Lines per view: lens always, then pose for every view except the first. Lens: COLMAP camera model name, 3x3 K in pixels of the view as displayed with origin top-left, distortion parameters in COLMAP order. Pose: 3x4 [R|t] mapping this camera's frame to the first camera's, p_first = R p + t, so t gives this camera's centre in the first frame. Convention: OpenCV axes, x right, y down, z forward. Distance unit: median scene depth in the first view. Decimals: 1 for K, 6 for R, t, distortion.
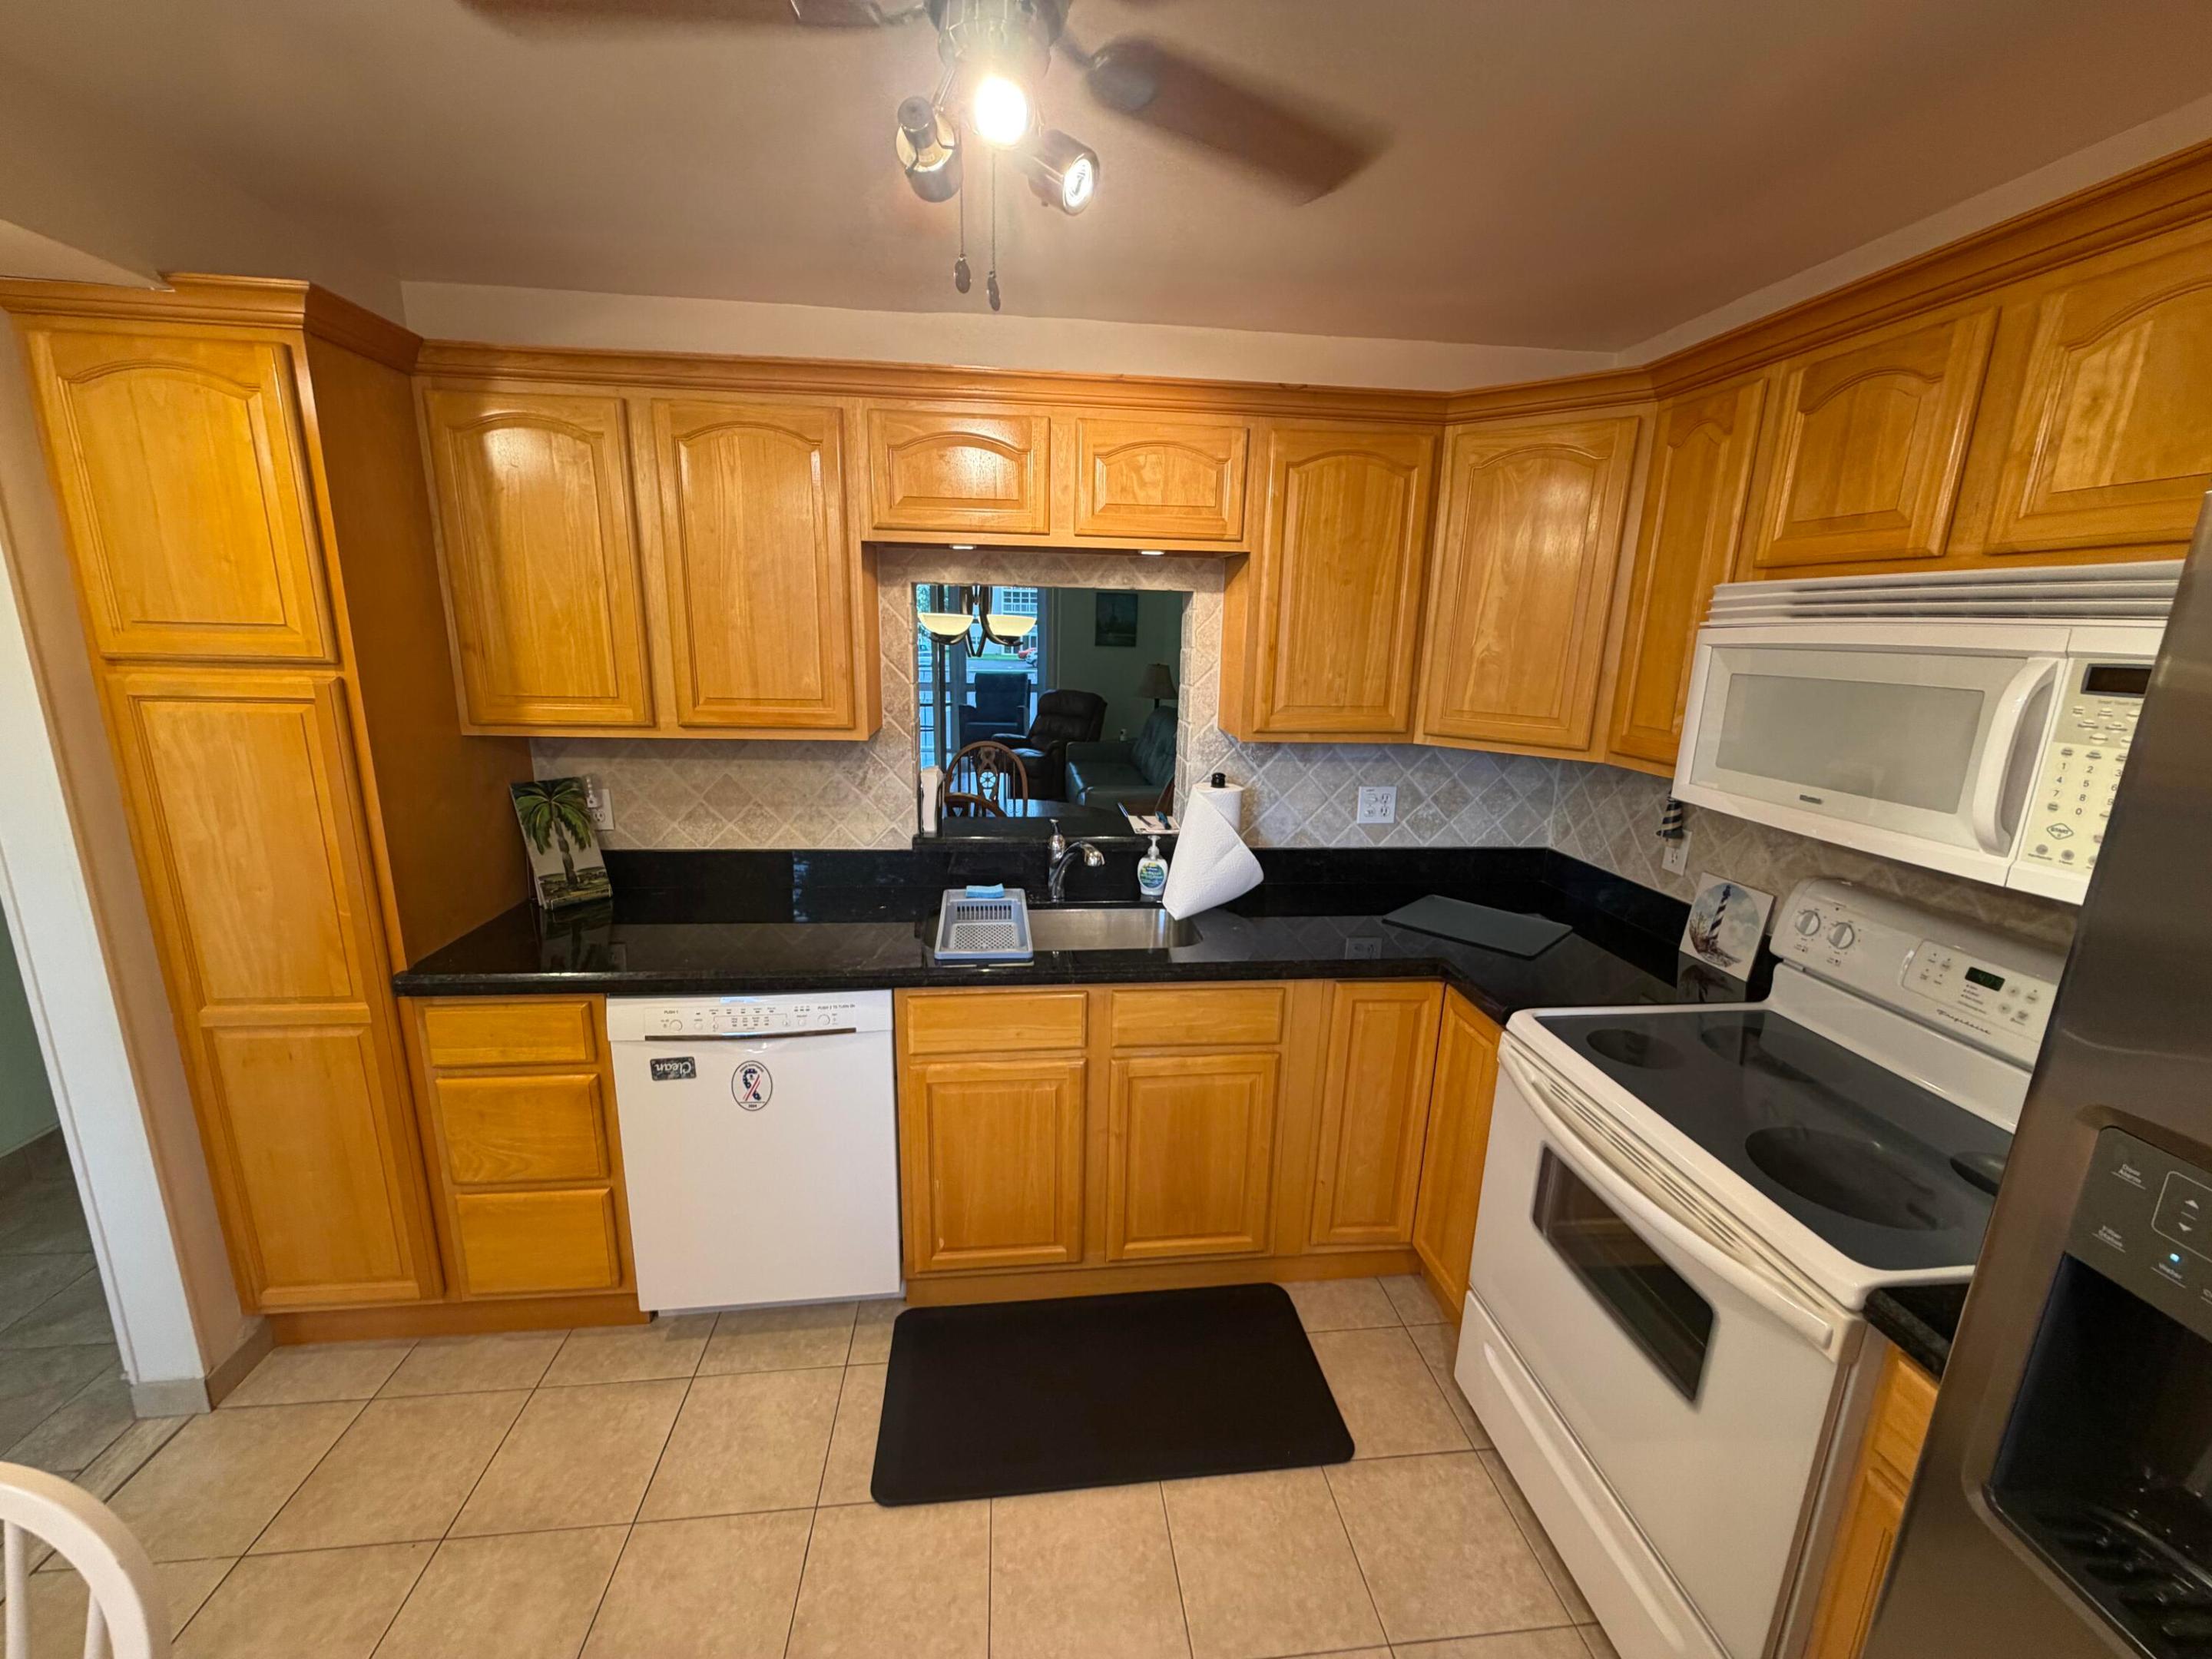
lens RADIAL K [[886.5, 0, 1106.0], [0, 886.5, 829.5], [0, 0, 1]] dist [-0.001110, -0.000029]
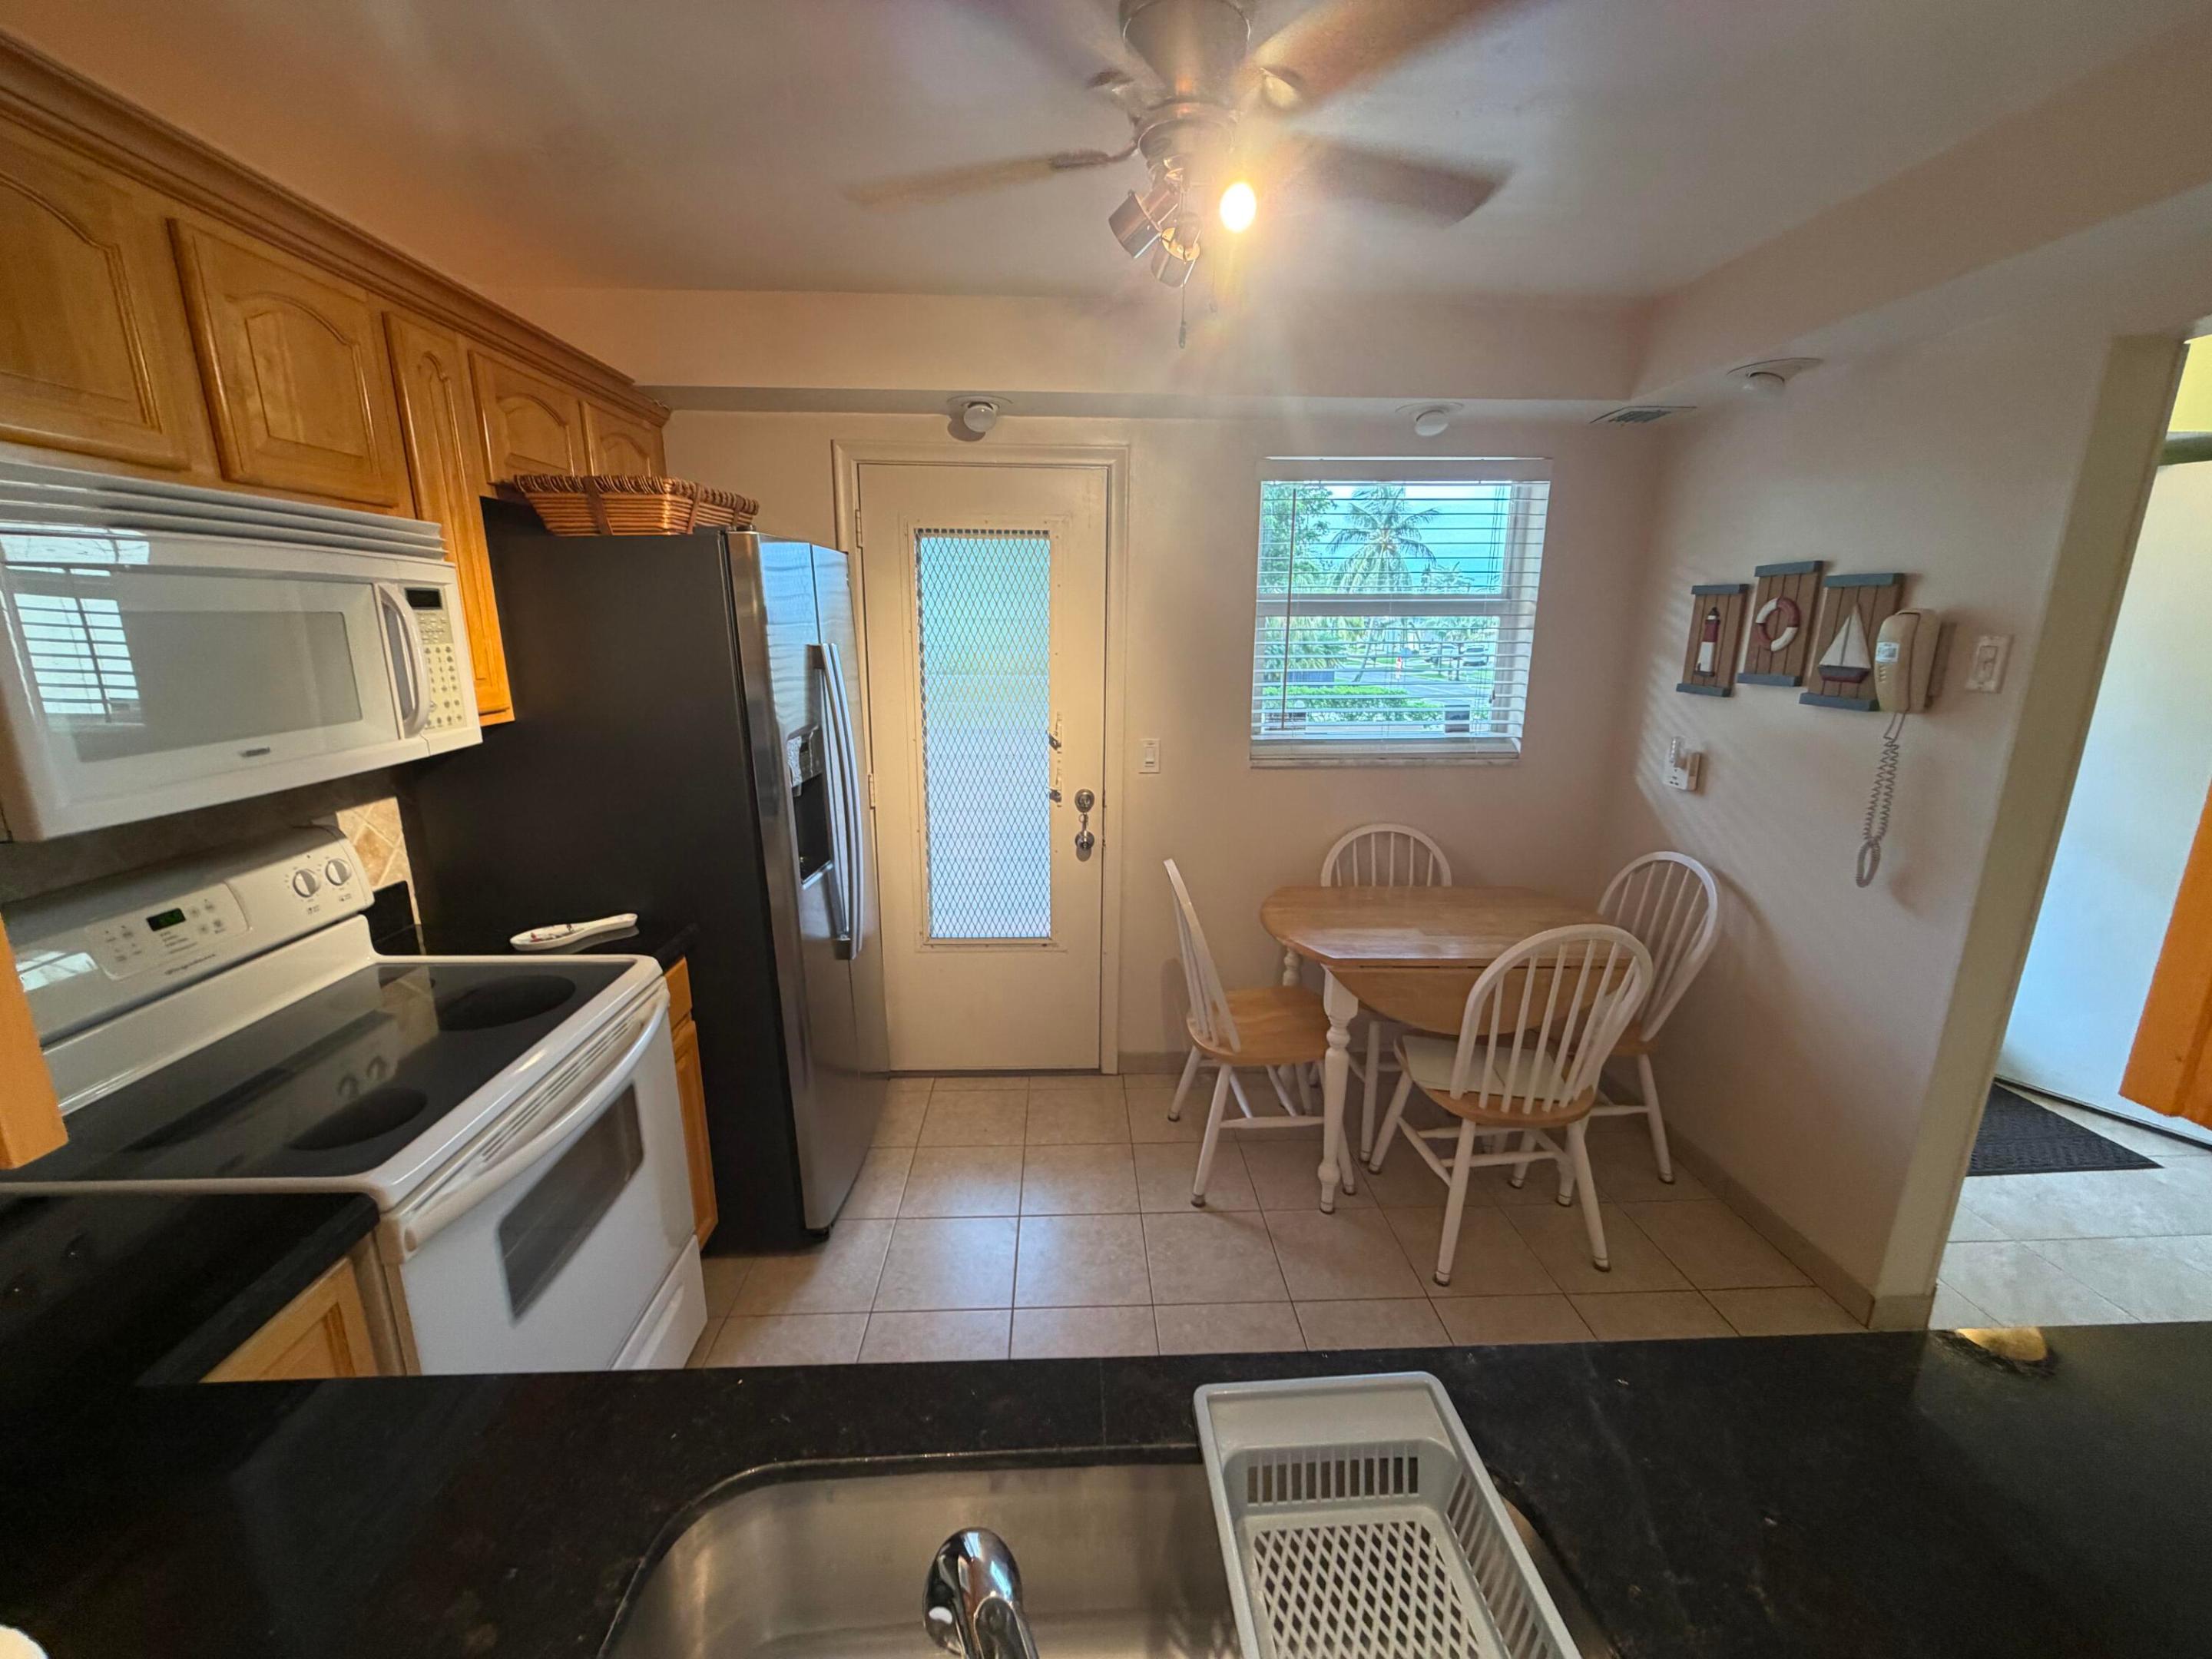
lens RADIAL K [[886.5, 0, 1106.0], [0, 886.5, 829.5], [0, 0, 1]] dist [-0.001110, -0.000029]
pose [[-0.997440, -0.038837, 0.060046, -0.084470], [-0.007858, 0.894115, 0.447769, -0.365476], [-0.071078, 0.446151, -0.892131, 1.775026]]
